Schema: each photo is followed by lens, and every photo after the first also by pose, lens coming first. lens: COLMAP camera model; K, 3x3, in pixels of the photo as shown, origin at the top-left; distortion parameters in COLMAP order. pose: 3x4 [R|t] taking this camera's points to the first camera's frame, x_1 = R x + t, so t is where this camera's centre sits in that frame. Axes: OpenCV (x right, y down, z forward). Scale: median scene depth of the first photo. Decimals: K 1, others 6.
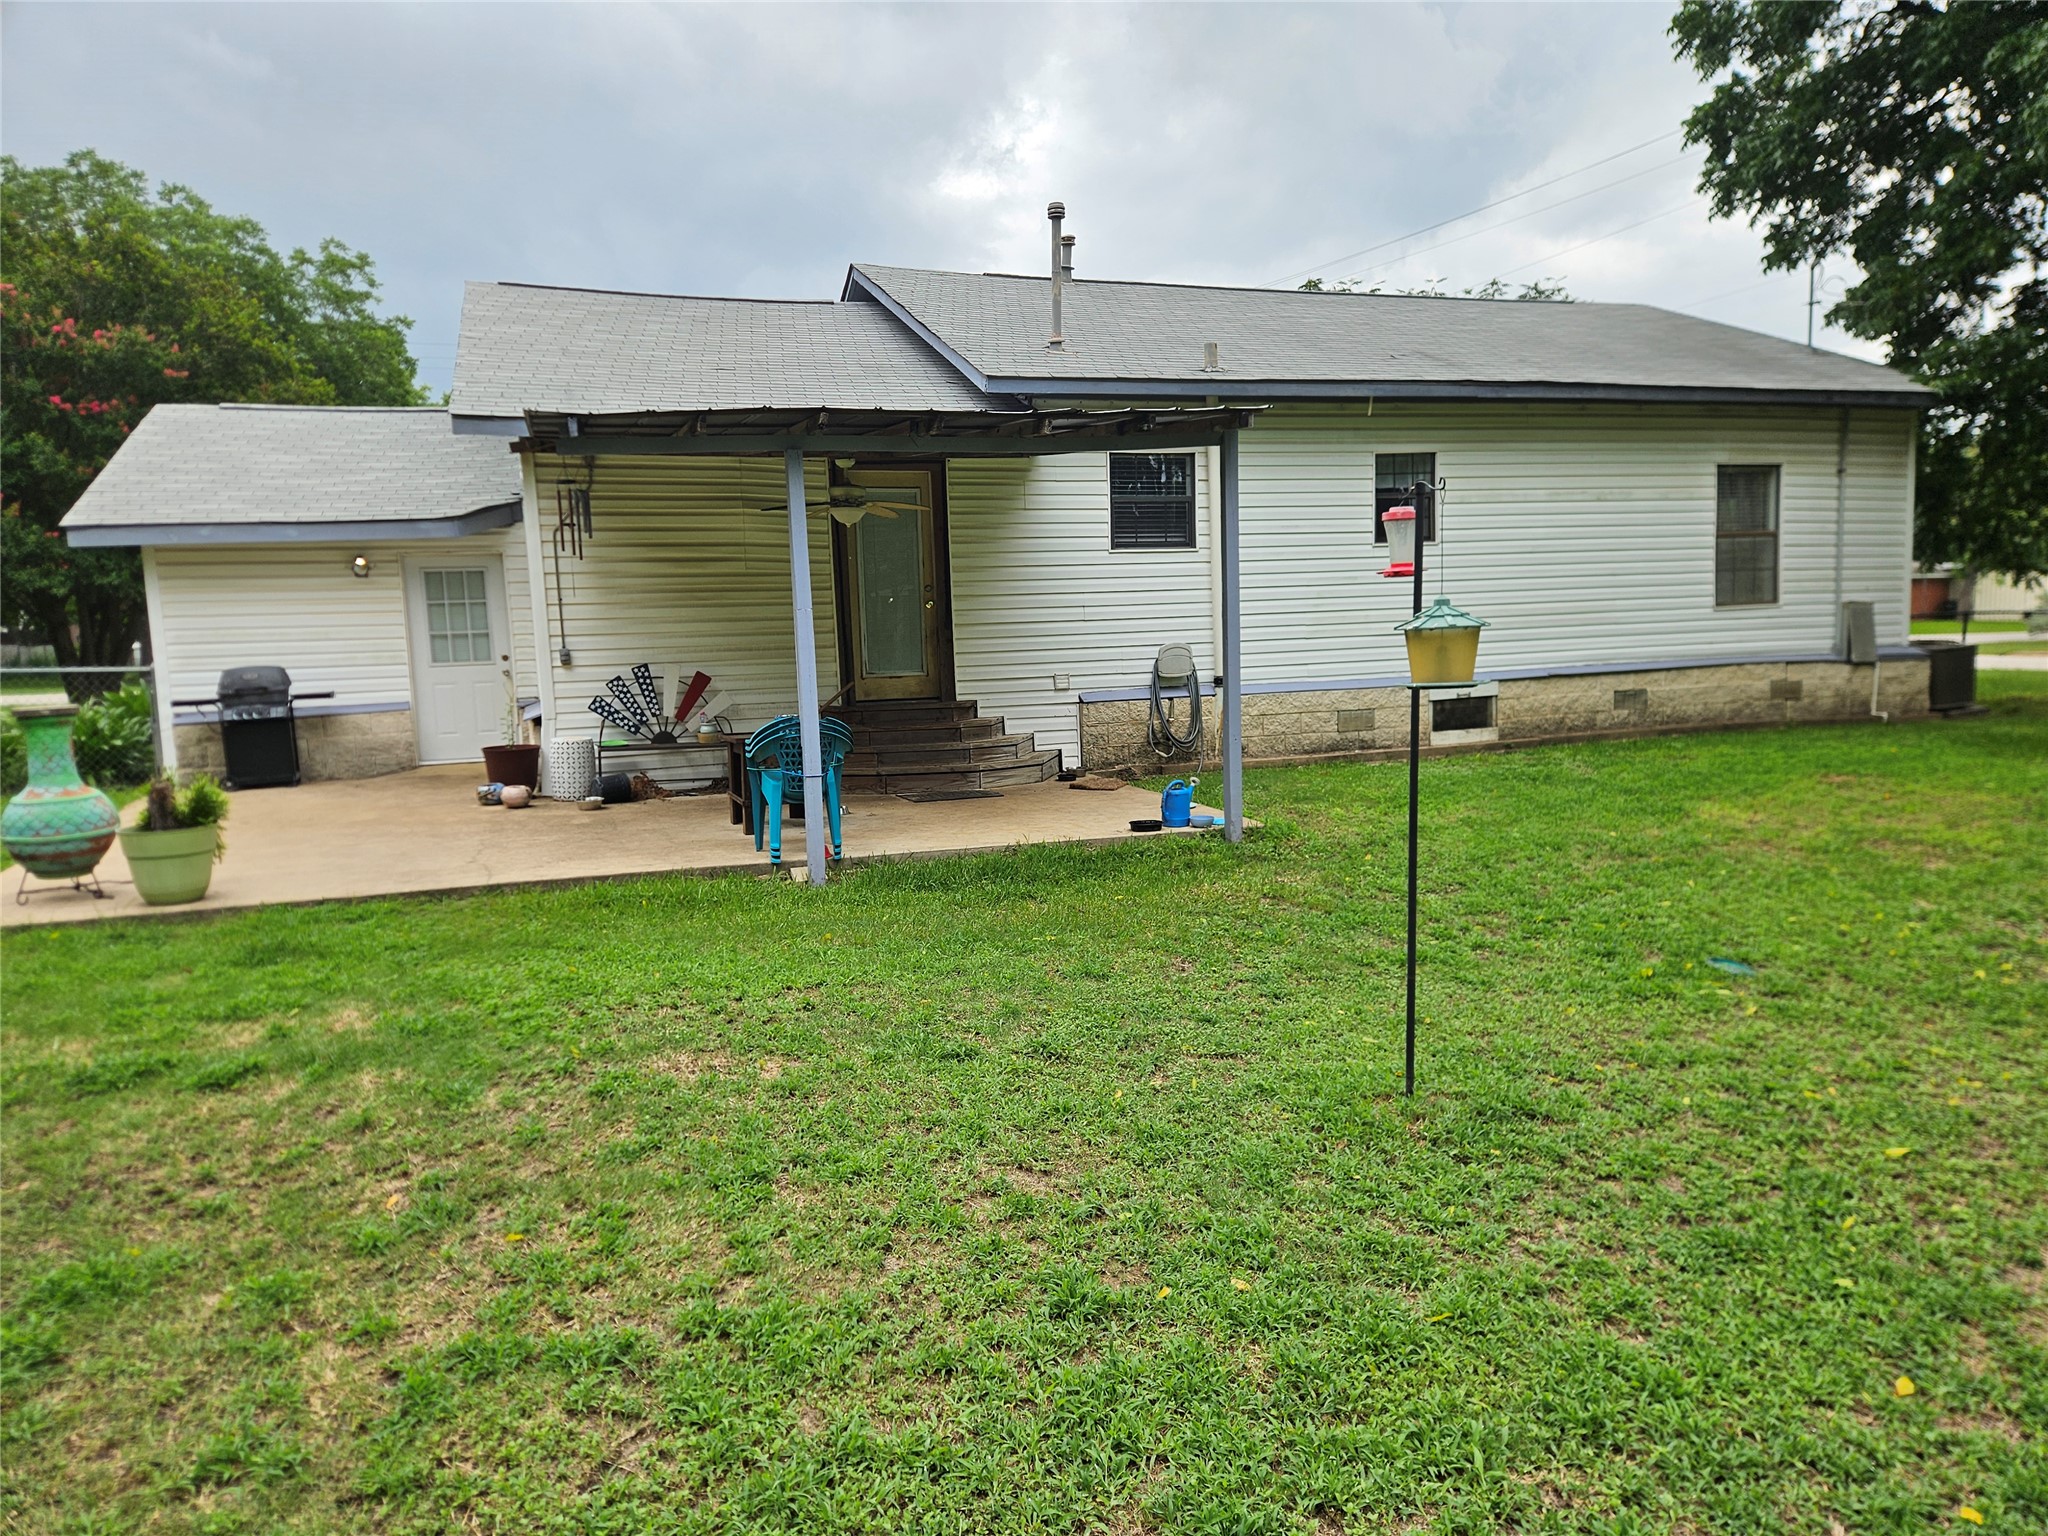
lens RADIAL K [[1362.7, 0, 1005.2], [0, 1362.7, 773.4], [0, 0, 1]] dist [0.080420, -0.067083]
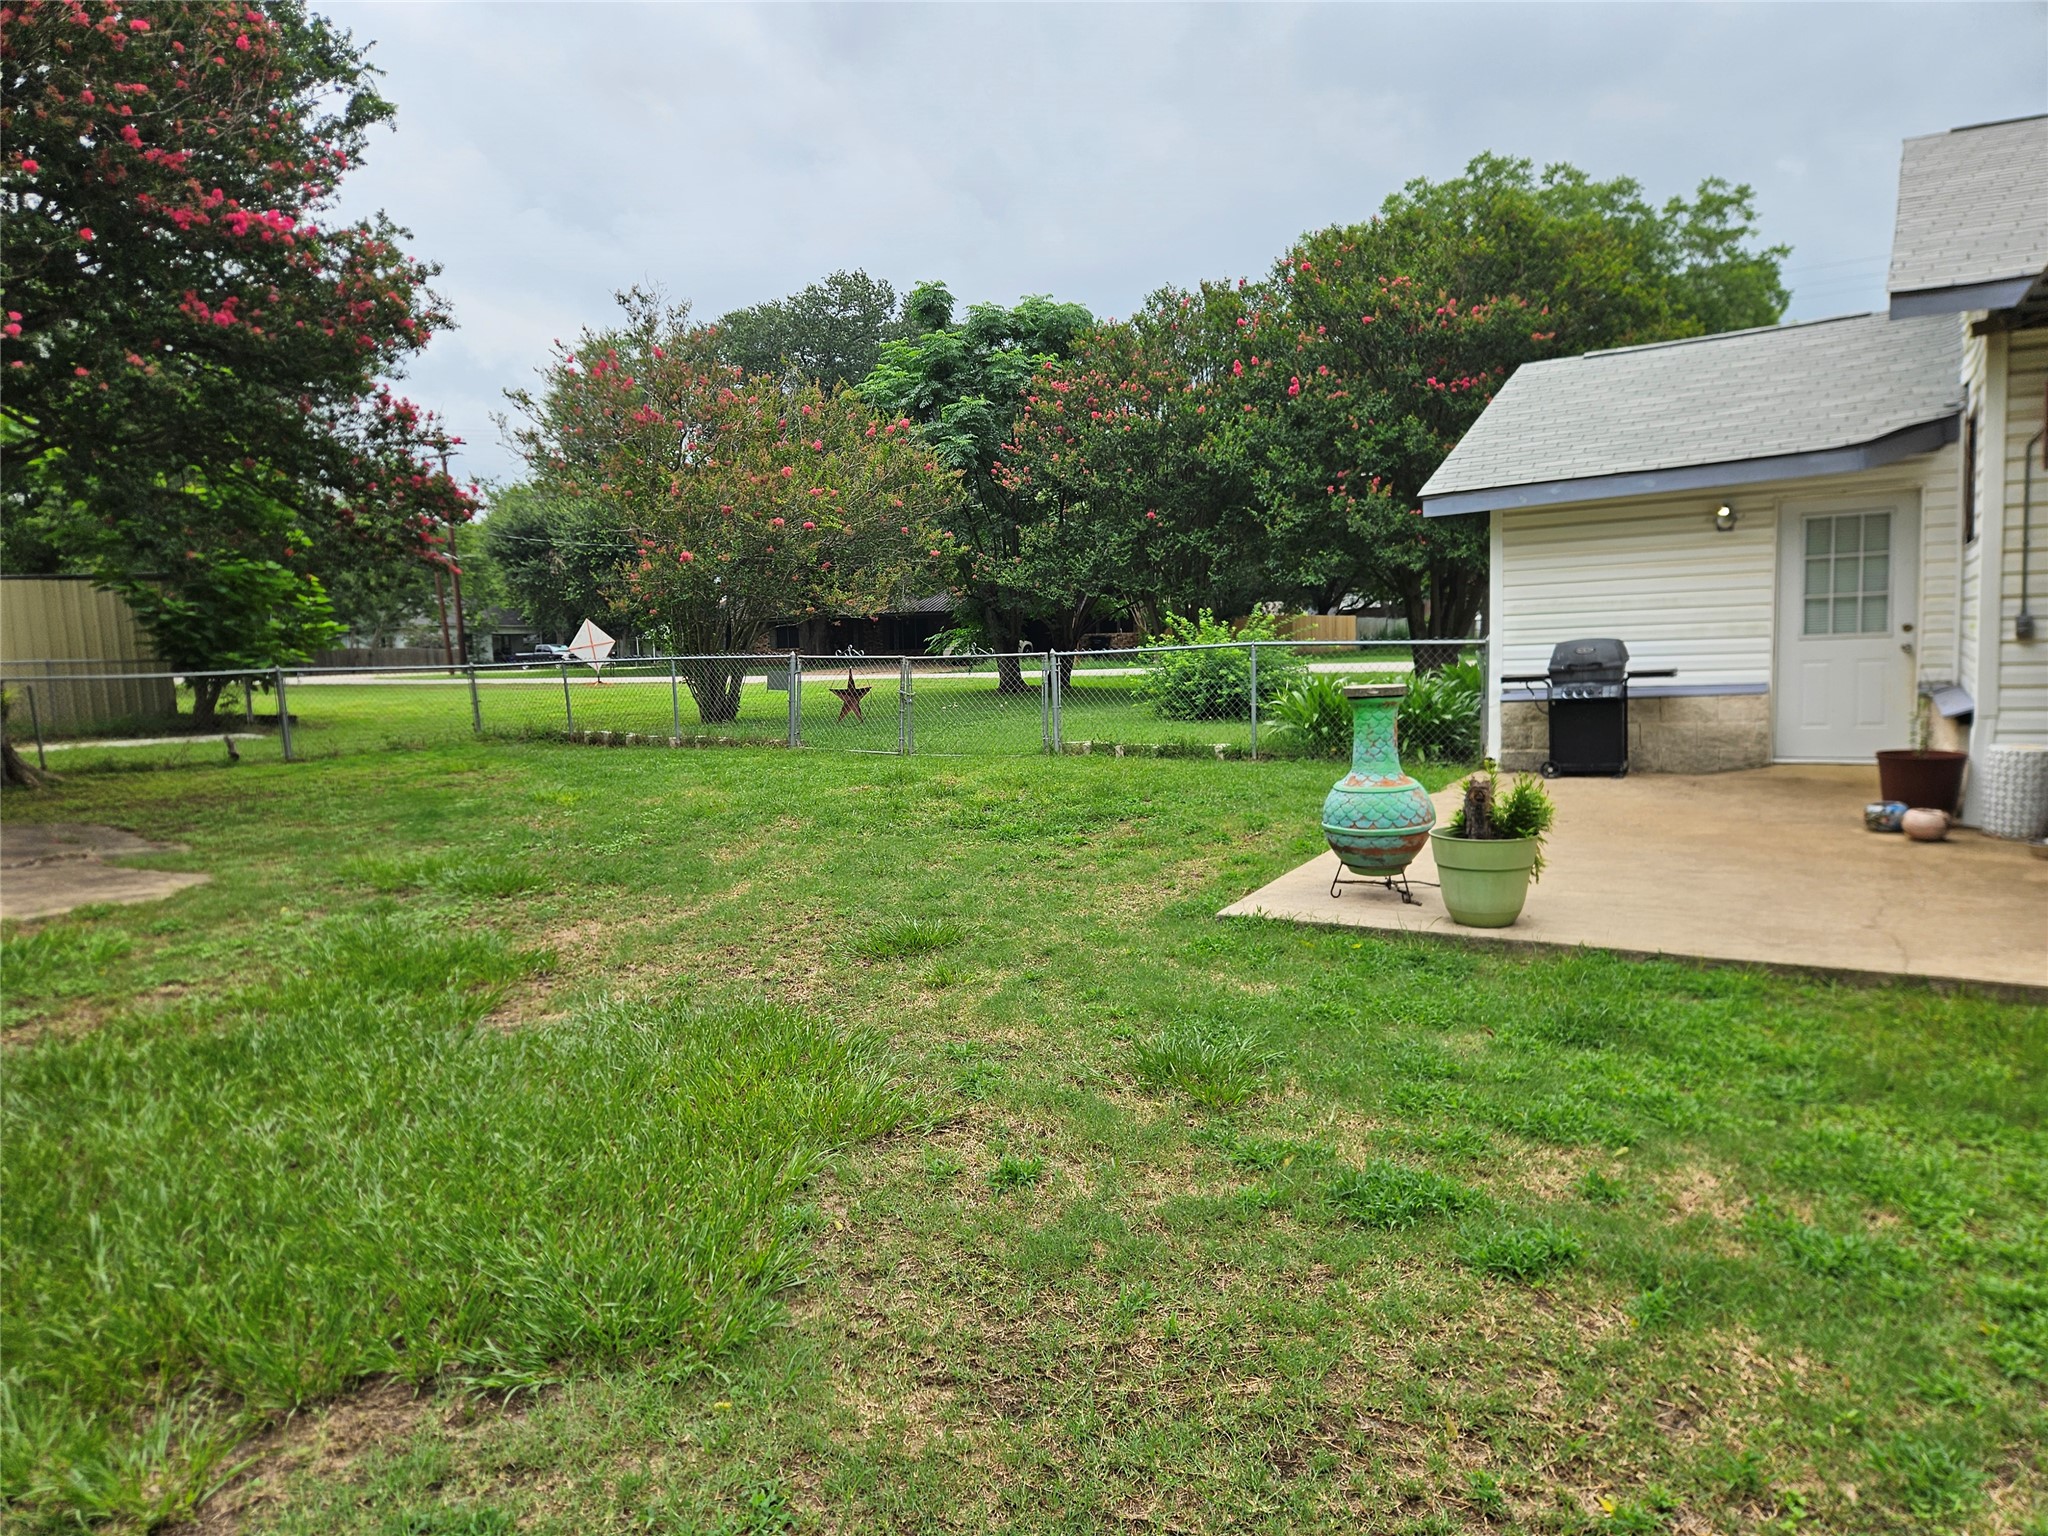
lens RADIAL K [[1362.7, 0, 1007.3], [0, 1362.7, 789.6], [0, 0, 1]] dist [0.080420, -0.067083]
pose [[0.633776, 0.093688, -0.767822, -0.090026], [-0.067858, 0.995545, 0.065463, -0.013755], [0.770534, 0.010614, 0.637310, 0.150376]]
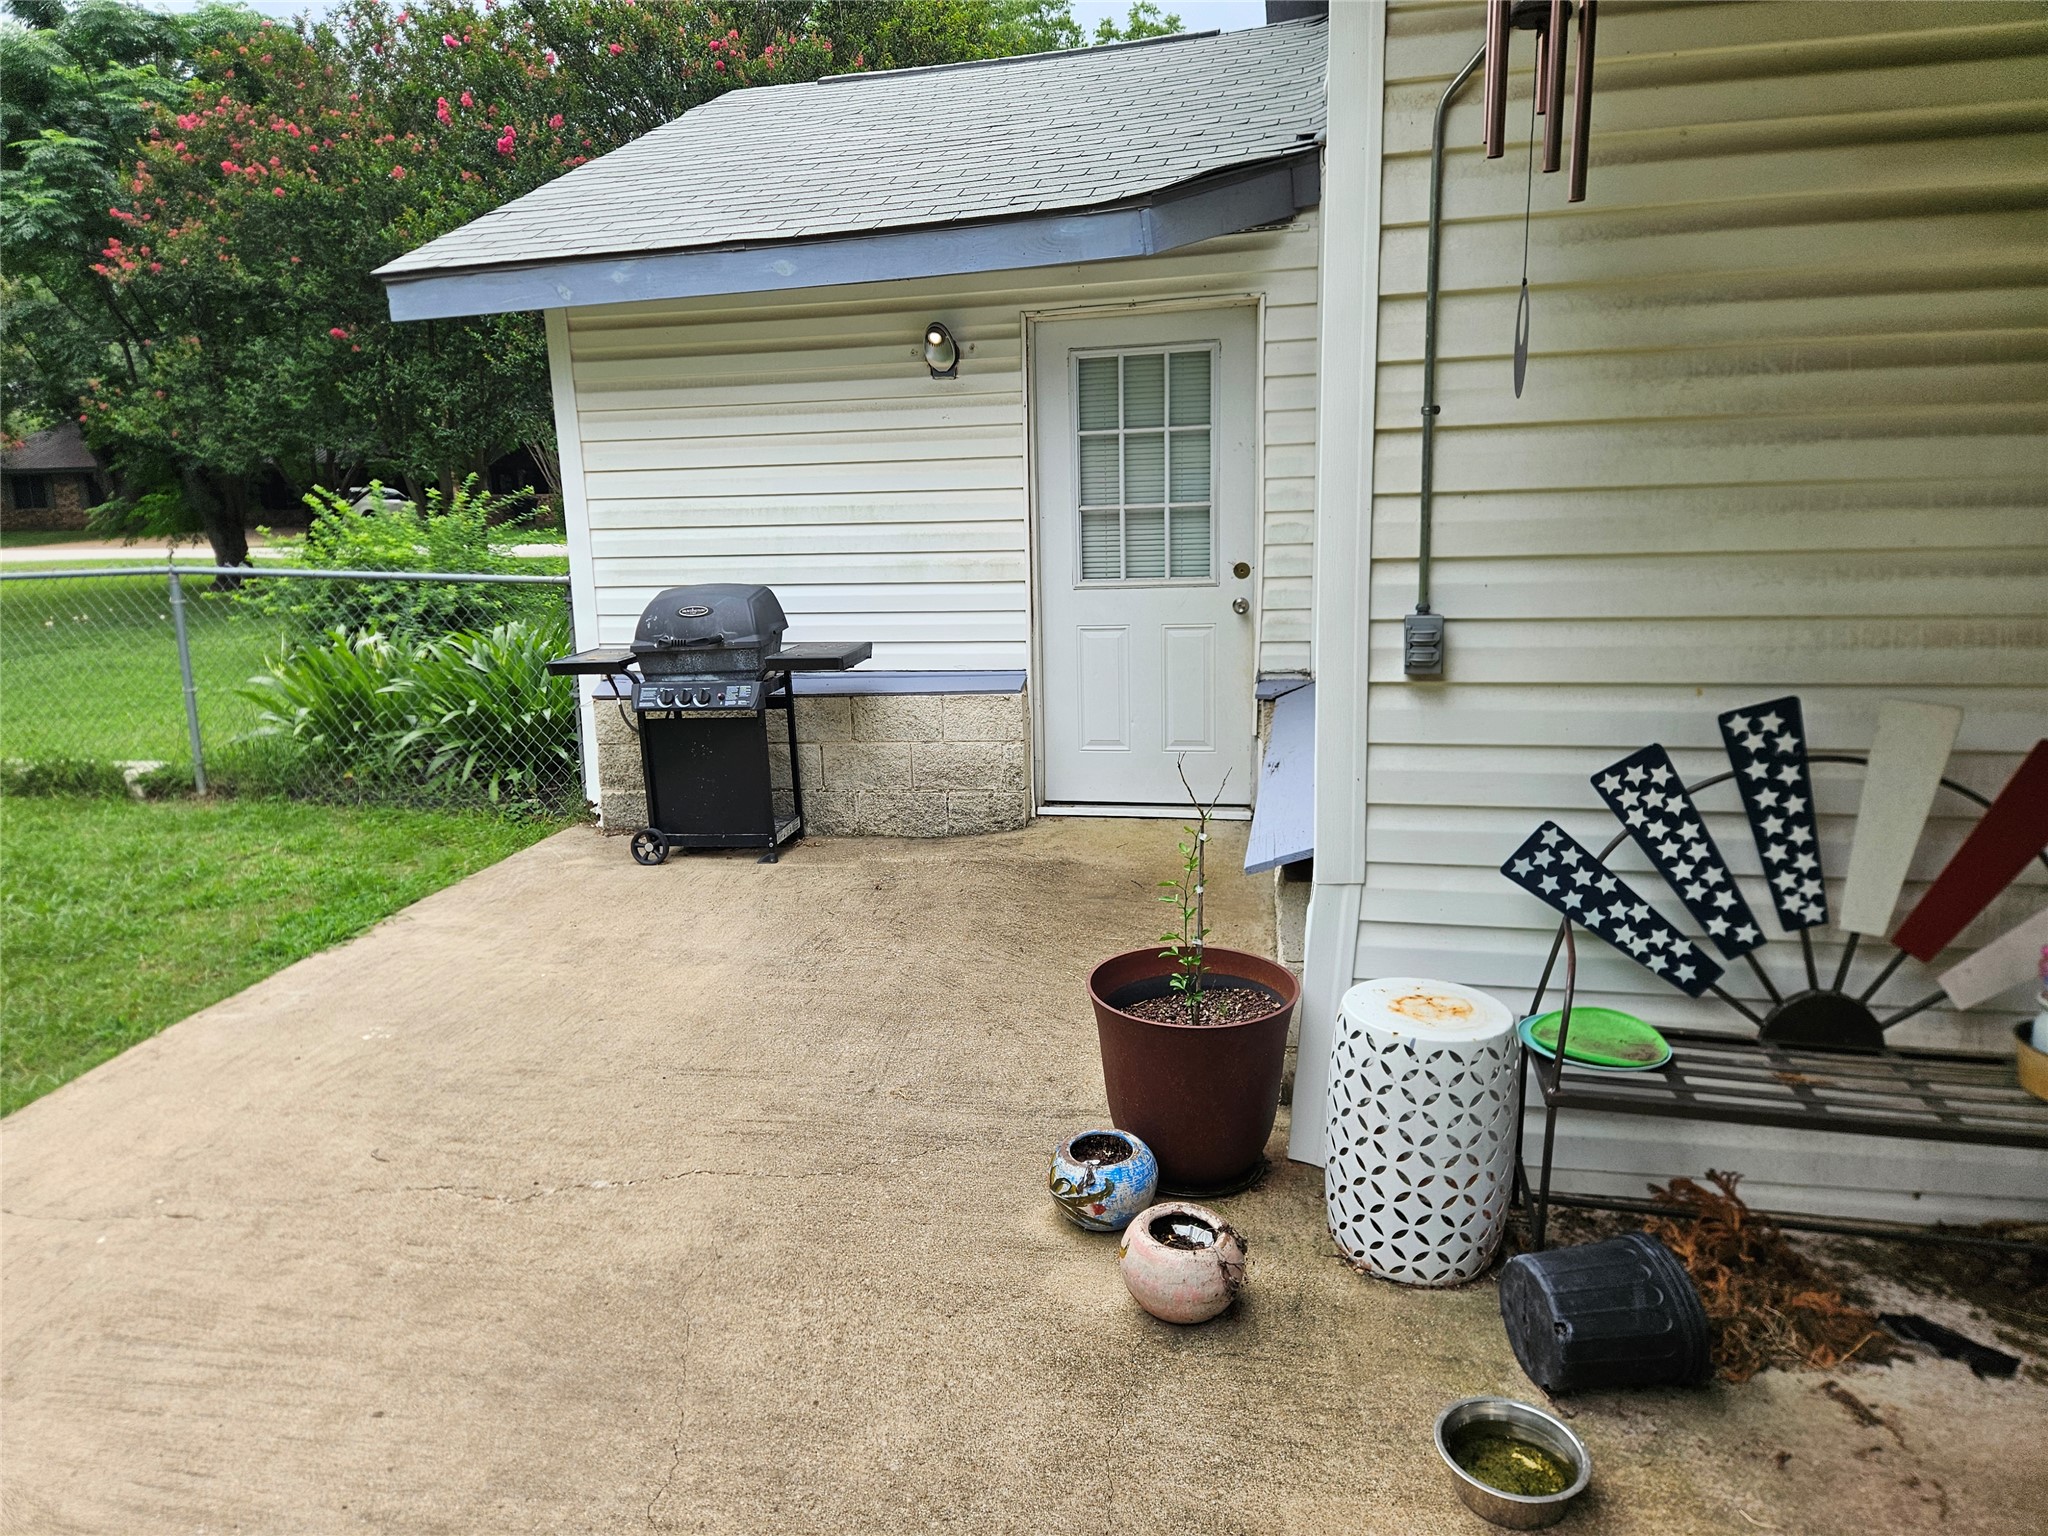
lens RADIAL K [[1362.7, 0, 995.2], [0, 1362.7, 784.1], [0, 0, 1]] dist [0.080420, -0.067083]
pose [[0.851651, 0.120598, -0.510046, -0.229596], [-0.054399, 0.988250, 0.142835, -0.081926], [0.521279, -0.093899, 0.848205, 0.666372]]
